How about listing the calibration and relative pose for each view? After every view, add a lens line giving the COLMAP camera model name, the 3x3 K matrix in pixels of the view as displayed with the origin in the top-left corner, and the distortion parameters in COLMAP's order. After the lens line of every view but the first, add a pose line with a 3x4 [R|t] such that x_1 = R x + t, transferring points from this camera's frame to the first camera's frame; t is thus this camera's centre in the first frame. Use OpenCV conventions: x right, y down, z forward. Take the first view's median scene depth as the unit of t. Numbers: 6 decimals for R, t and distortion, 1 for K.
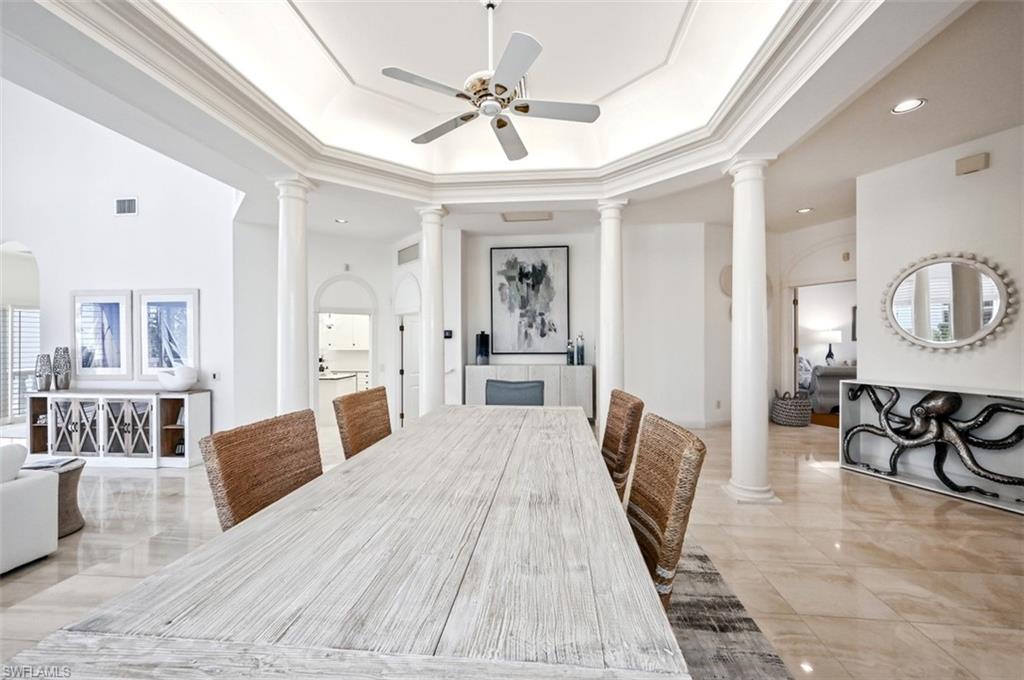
lens RADIAL K [[415.5, 0, 516.8], [0, 415.5, 341.9], [0, 0, 1]] dist [0.001807, 0.000133]
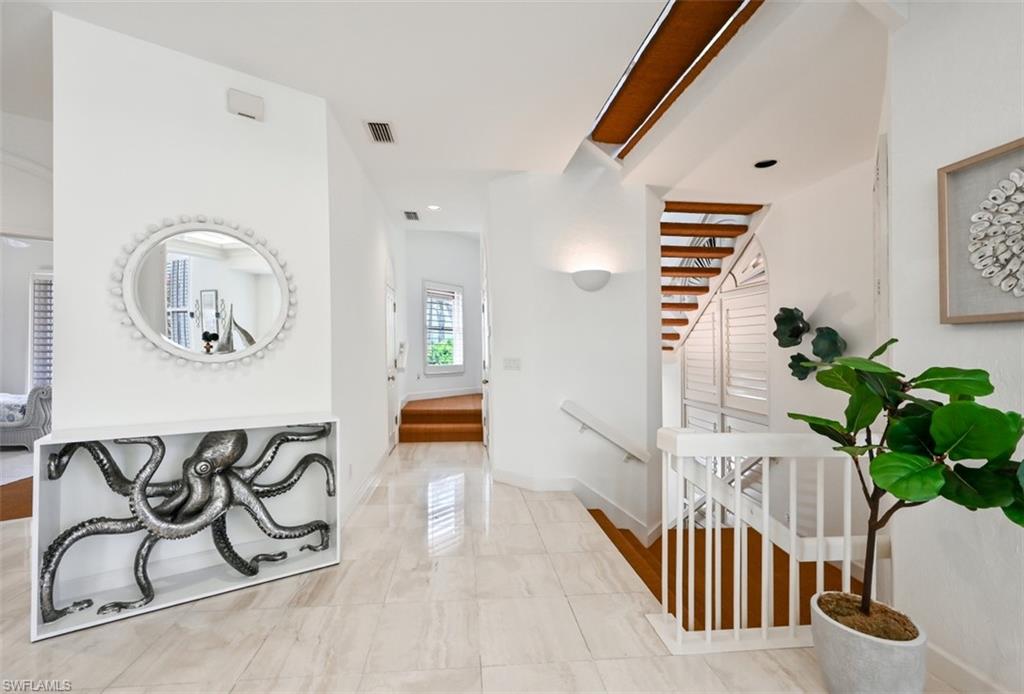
lens RADIAL K [[431.0, 0, 490.3], [0, 431.0, 344.5], [0, 0, 1]] dist [-0.000215, 0.000069]
pose [[-0.183360, 0.012599, 0.982965, 0.253580], [0.004526, 0.999918, -0.011972, -0.002194], [-0.983035, 0.002254, -0.183402, 0.640538]]
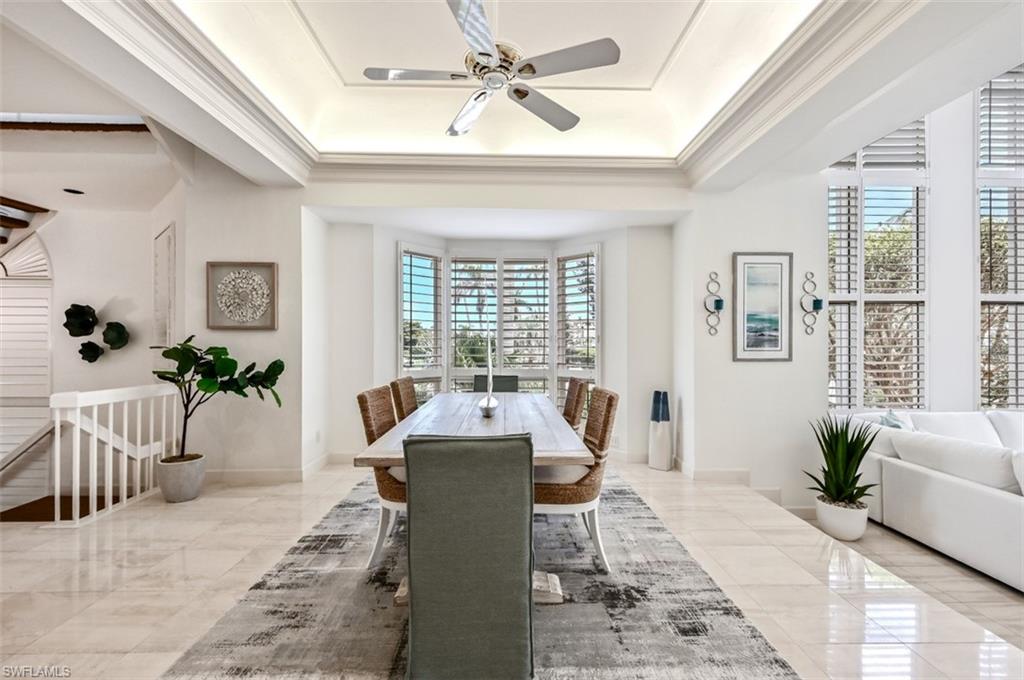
lens RADIAL K [[453.4, 0, 515.8], [0, 453.4, 337.6], [0, 0, 1]] dist [-0.001892, -0.000019]
pose [[-0.992975, -0.000734, -0.118323, 0.010254], [-0.001541, 0.999976, 0.006727, -0.012915], [0.118315, 0.006862, -0.992952, 1.238168]]
